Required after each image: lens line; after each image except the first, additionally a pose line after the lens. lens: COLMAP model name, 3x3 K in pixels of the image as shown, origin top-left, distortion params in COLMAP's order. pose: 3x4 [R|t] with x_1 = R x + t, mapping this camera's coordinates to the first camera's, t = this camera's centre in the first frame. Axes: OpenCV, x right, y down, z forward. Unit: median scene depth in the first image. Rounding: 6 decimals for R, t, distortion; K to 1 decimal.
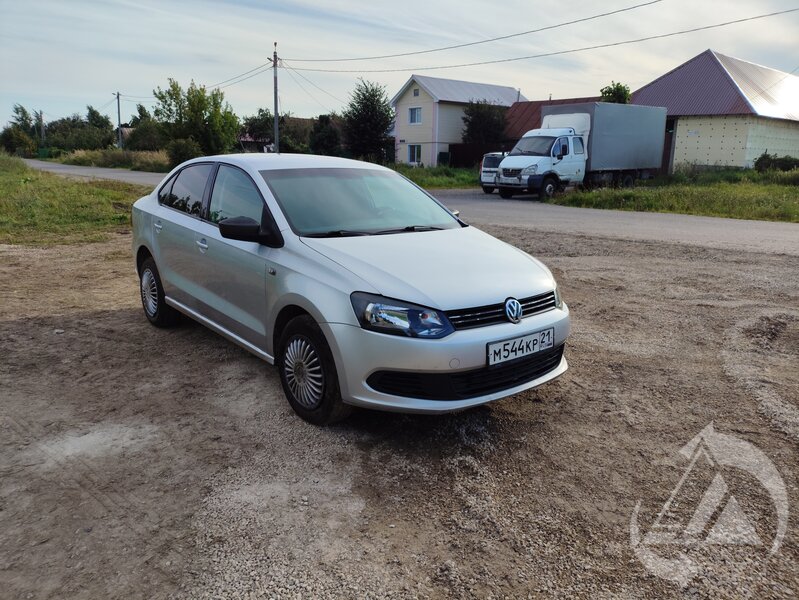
lens RADIAL K [[585.5, 0, 416.8], [0, 585.5, 300.8], [0, 0, 1]] dist [0.035854, -0.058137]
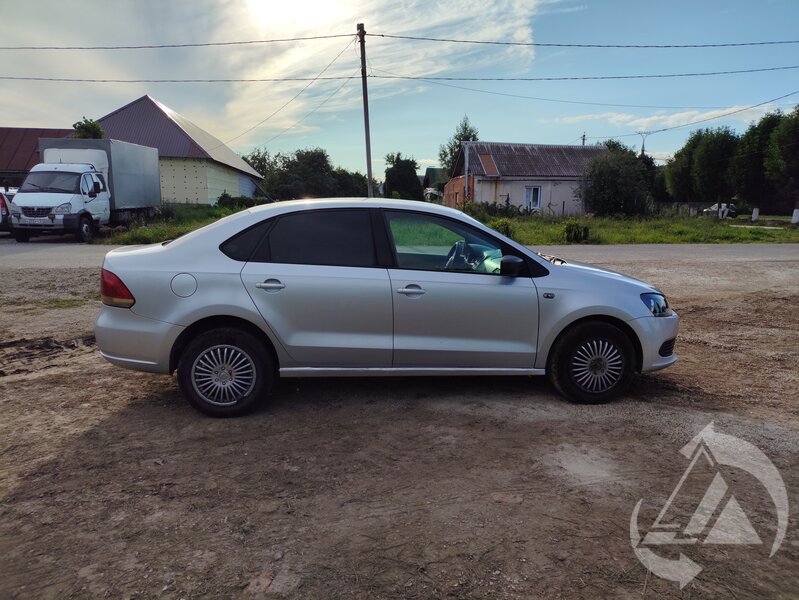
lens RADIAL K [[569.9, 0, 404.5], [0, 569.9, 300.4], [0, 0, 1]] dist [0.080937, -0.092257]
pose [[0.632908, -0.131665, 0.762950, -0.161860], [0.176512, 0.984021, 0.023390, -0.014982], [-0.753838, 0.119866, 0.646035, 0.057223]]
